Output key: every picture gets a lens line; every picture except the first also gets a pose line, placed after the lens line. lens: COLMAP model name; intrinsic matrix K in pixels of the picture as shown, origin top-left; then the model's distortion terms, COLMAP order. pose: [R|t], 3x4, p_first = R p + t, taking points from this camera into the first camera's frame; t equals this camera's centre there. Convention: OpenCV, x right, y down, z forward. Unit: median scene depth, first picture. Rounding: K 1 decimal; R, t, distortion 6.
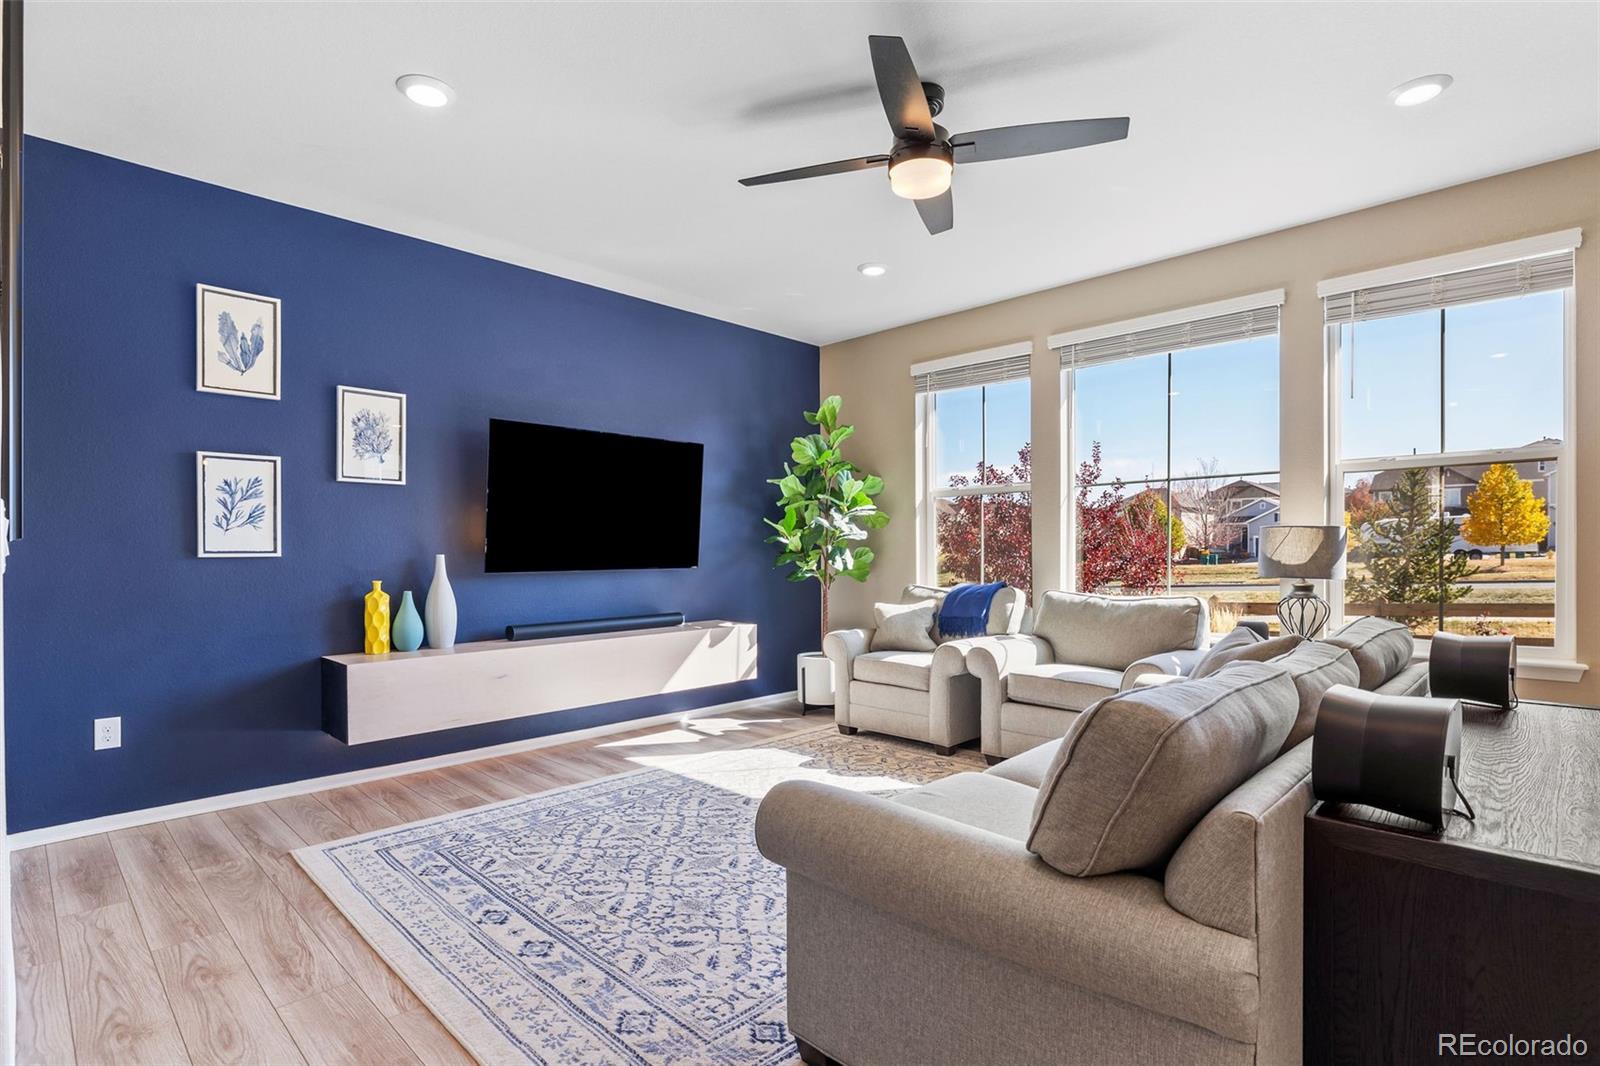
lens RADIAL K [[788.0, 0, 794.2], [0, 788.0, 553.7], [0, 0, 1]] dist [-0.003715, -0.000180]
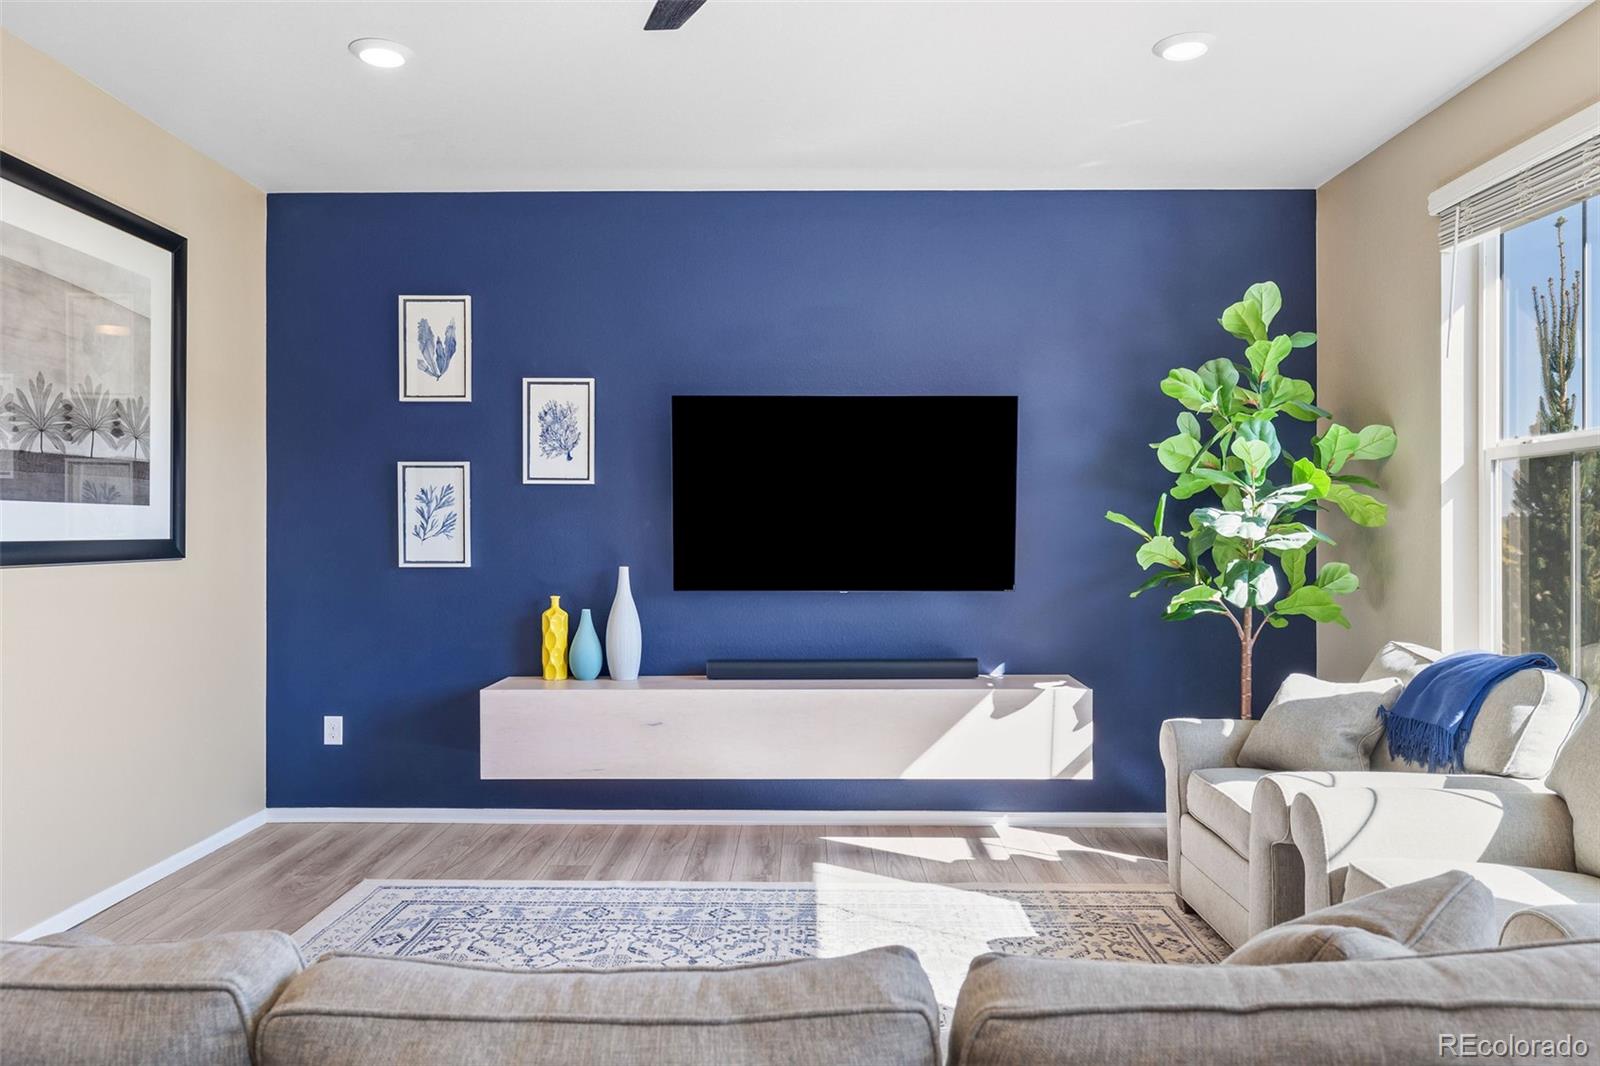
lens RADIAL K [[1082.5, 0, 800.0], [0, 1082.5, 533.0], [0, 0, 1]] dist [-0.000694, -0.000293]
pose [[0.693448, 0.003100, -0.720500, 0.555226], [-0.007007, 0.999972, -0.002442, -0.036665], [0.720473, 0.006742, 0.693450, 0.381468]]
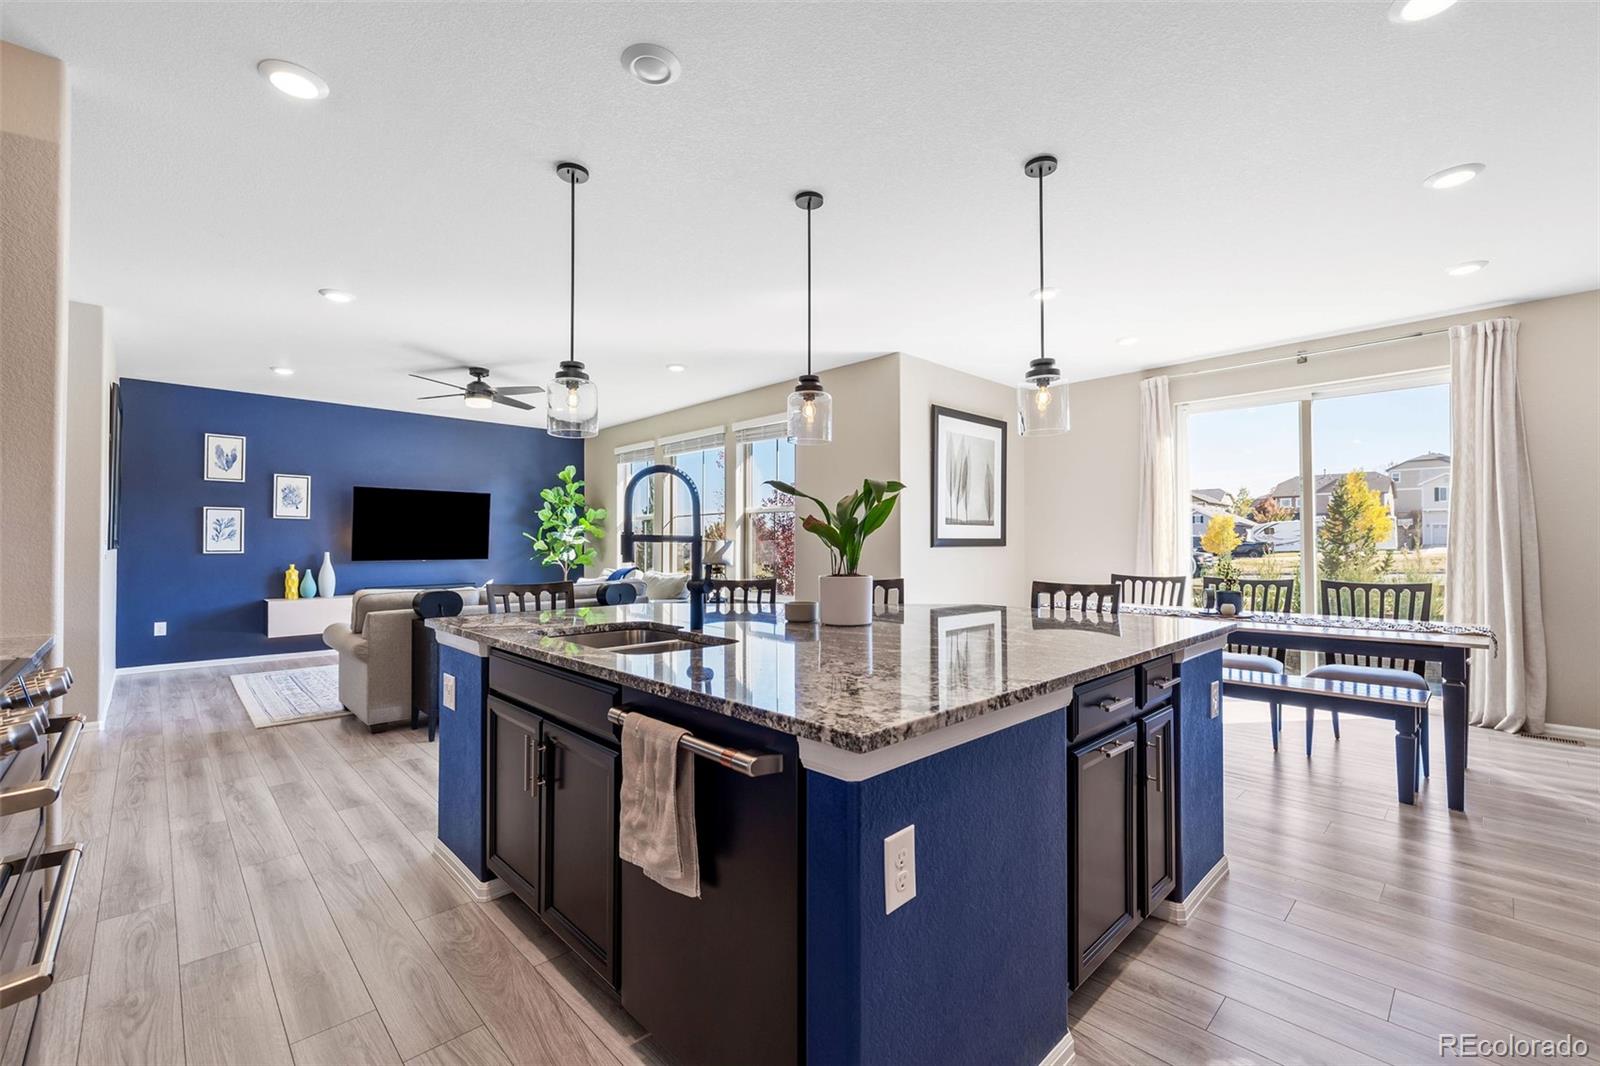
lens RADIAL K [[677.3, 0, 800.0], [0, 677.3, 533.0], [0, 0, 1]] dist [-0.001444, -0.000212]
pose [[0.999690, 0.001612, -0.024849, 0.943734], [-0.002193, 0.999724, -0.023391, -0.011852], [0.024805, 0.023438, 0.999418, -0.848120]]
